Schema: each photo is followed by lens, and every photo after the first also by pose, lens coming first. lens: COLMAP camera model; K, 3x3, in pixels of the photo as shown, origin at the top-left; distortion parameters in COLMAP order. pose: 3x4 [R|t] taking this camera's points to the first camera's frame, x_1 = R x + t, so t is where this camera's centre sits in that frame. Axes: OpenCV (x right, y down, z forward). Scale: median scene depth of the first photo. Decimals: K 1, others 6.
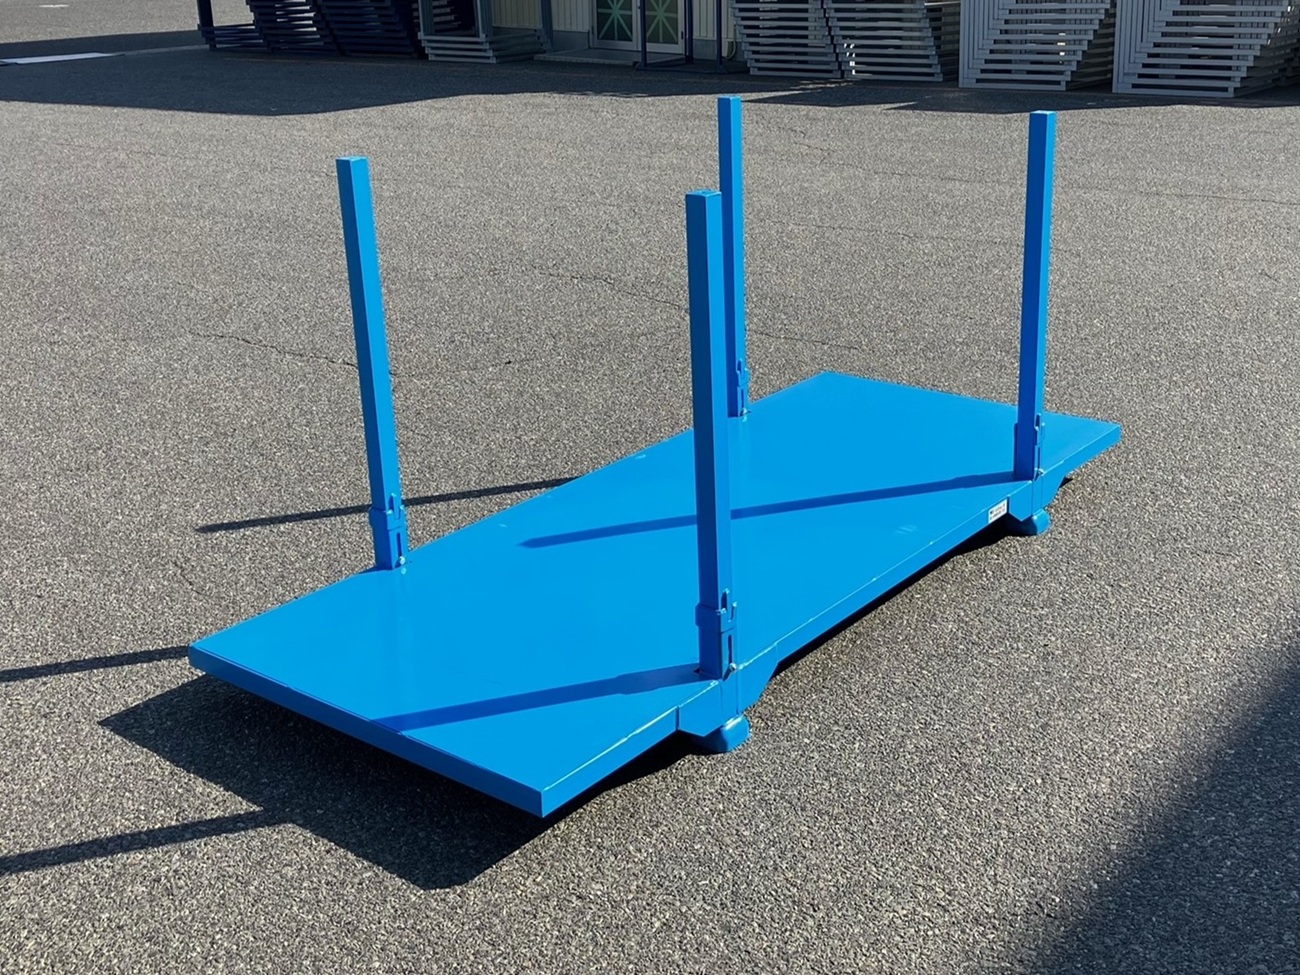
lens RADIAL K [[1540.9, 0, 650.0], [0, 1540.9, 487.5], [0, 0, 1]] dist [0.004918, 0.007242]
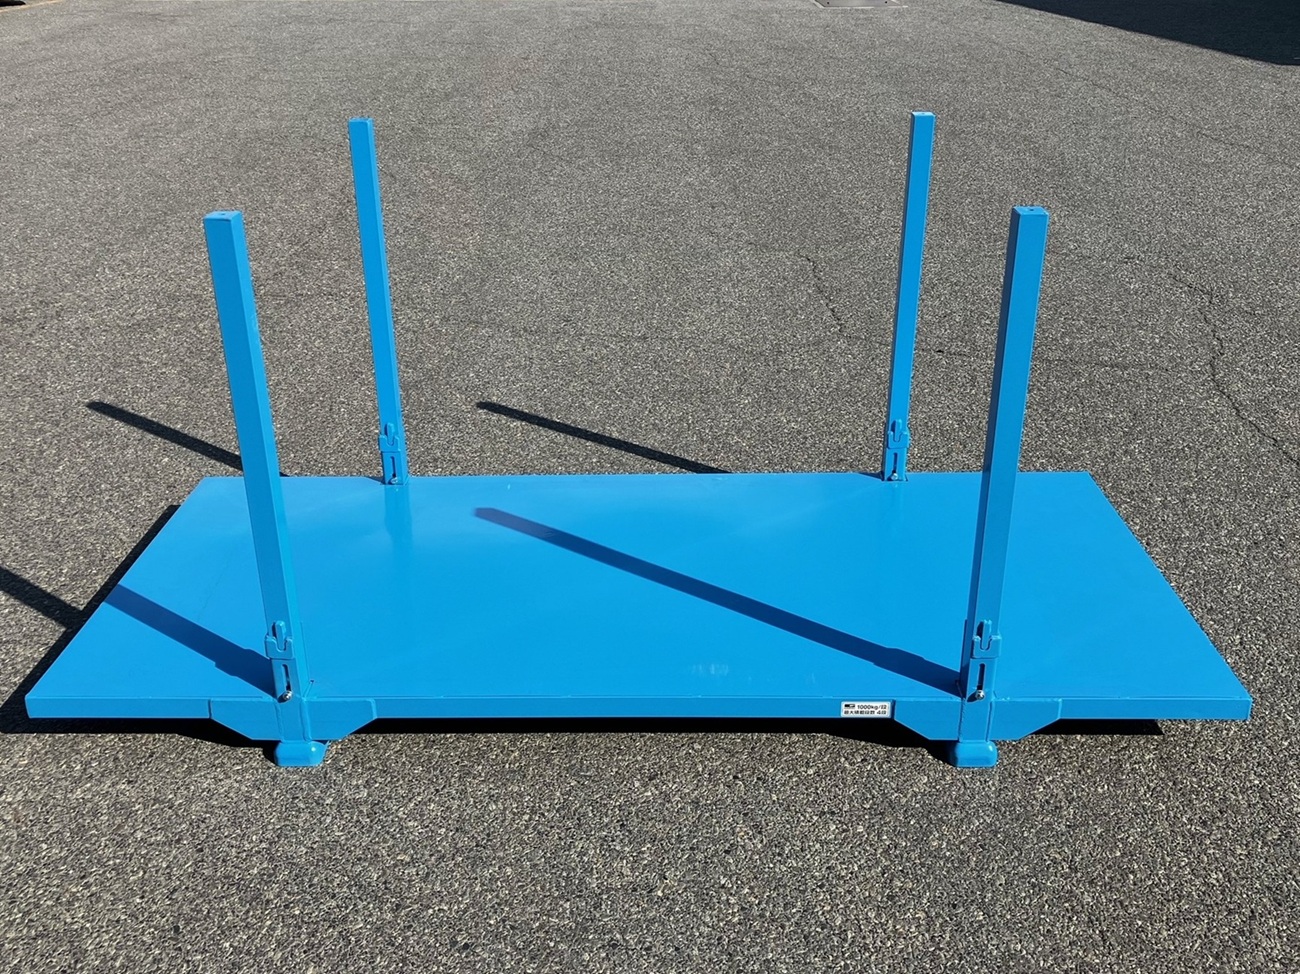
lens RADIAL K [[1042.5, 0, 650.0], [0, 1042.5, 521.0], [0, 0, 1]] dist [0.000980, -0.001711]
pose [[0.625239, 0.418612, -0.658665, 0.441083], [-0.278430, 0.908083, 0.312829, -0.203949], [0.729077, -0.012200, 0.684323, 0.475744]]
